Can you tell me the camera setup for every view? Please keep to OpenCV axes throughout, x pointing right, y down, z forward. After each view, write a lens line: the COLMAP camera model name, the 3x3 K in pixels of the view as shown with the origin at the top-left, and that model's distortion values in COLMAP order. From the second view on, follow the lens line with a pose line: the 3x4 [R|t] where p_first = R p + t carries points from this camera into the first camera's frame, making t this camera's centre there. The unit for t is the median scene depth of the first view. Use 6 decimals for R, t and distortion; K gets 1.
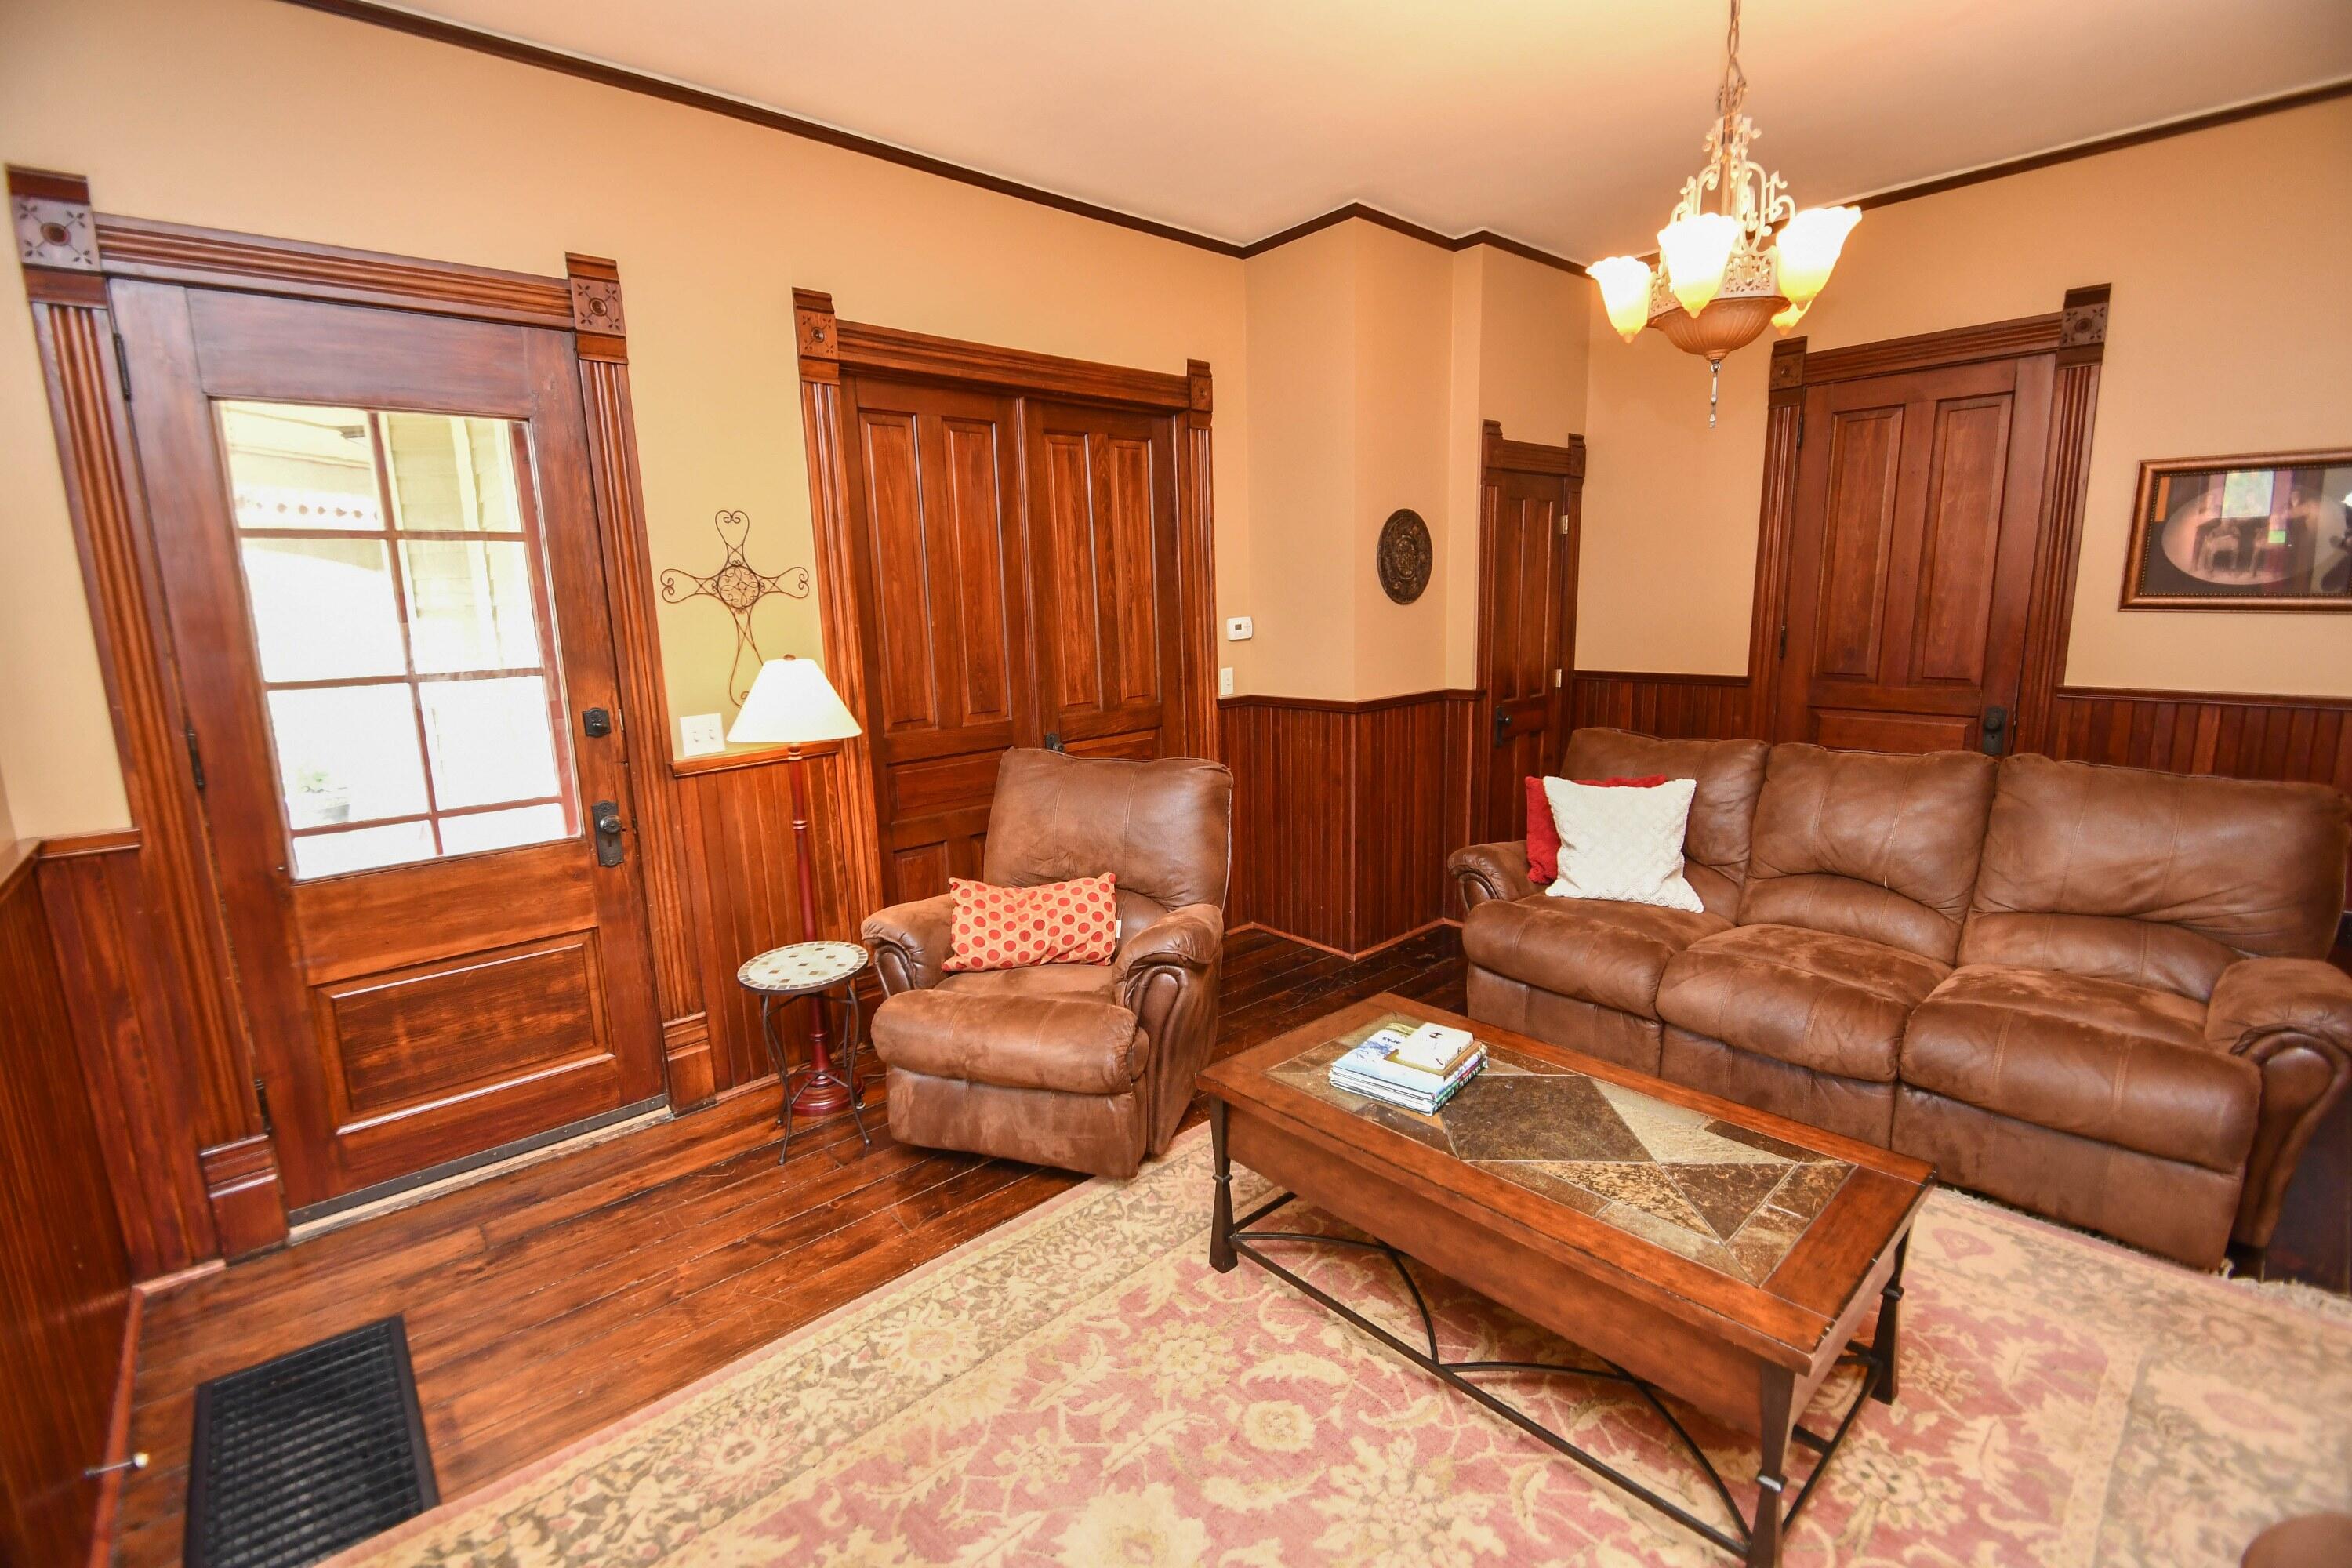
lens RADIAL K [[1037.3, 0, 1169.5], [0, 1037.3, 776.6], [0, 0, 1]] dist [0.011893, -0.013960]
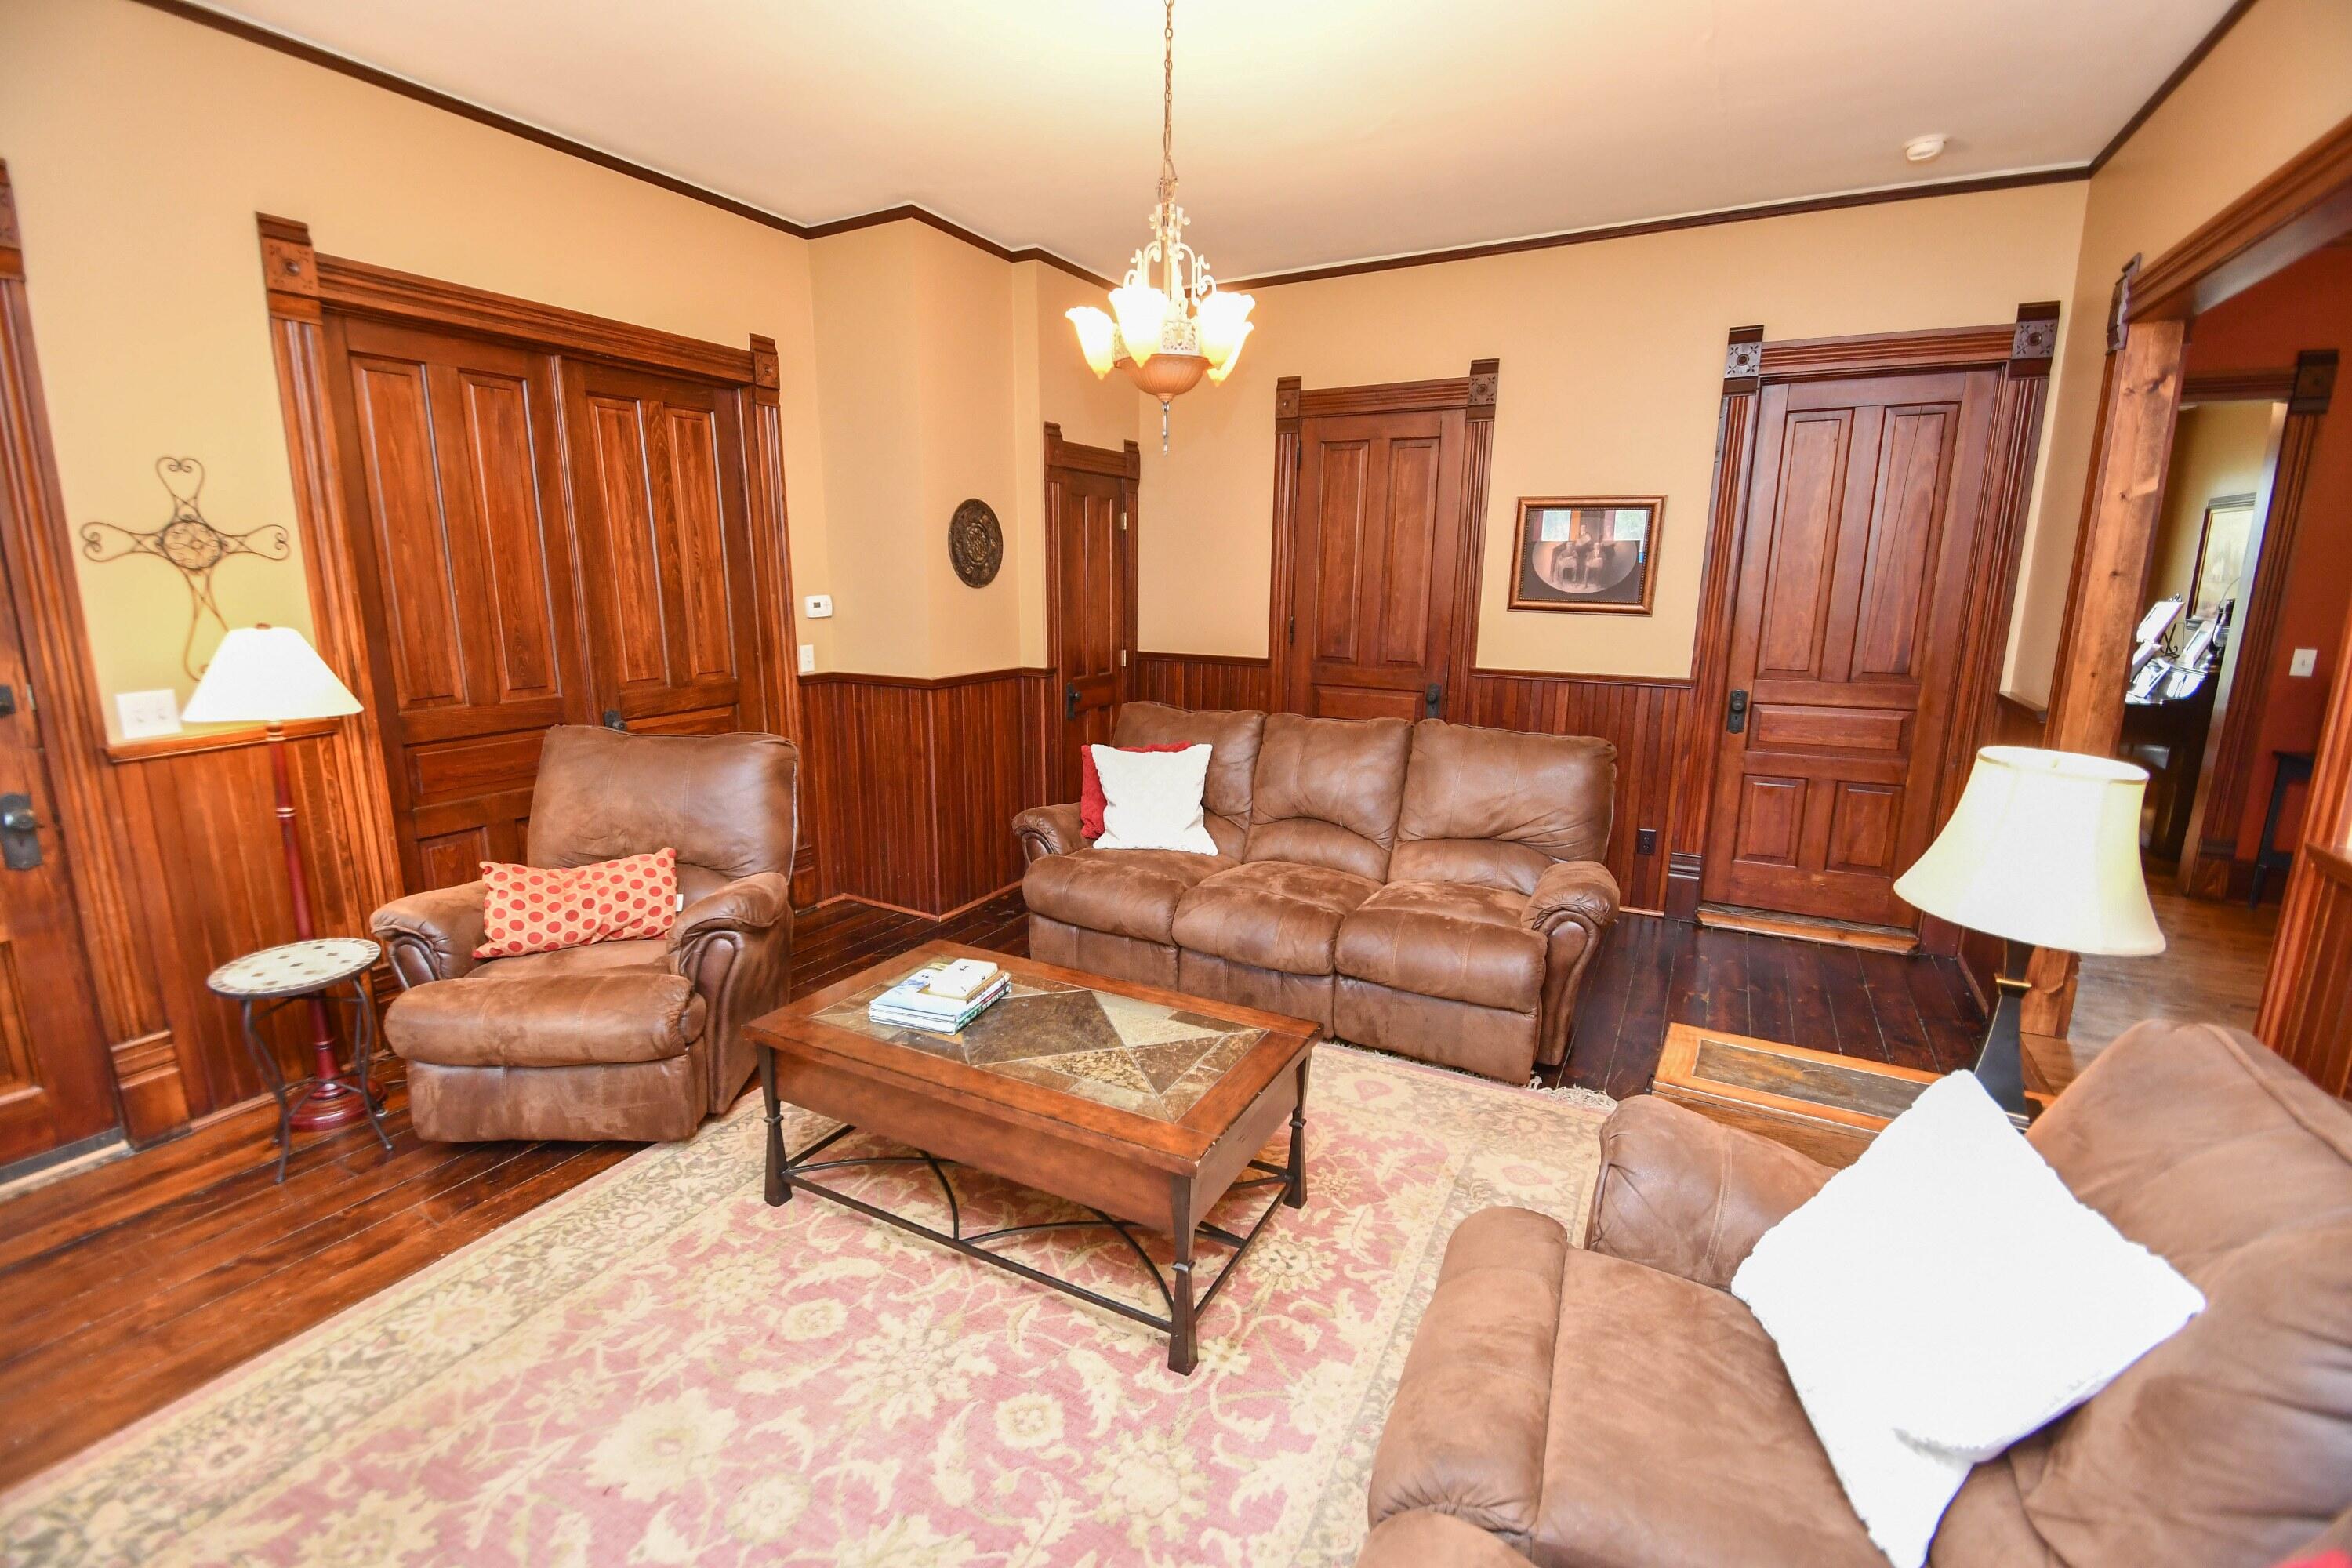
lens RADIAL K [[1037.3, 0, 1173.6], [0, 1037.3, 780.0], [0, 0, 1]] dist [0.011893, -0.013960]
pose [[0.940784, -0.030036, 0.337675, 0.072765], [0.022006, 0.999377, 0.027584, 0.011284], [-0.338293, -0.018519, 0.940859, -0.122667]]
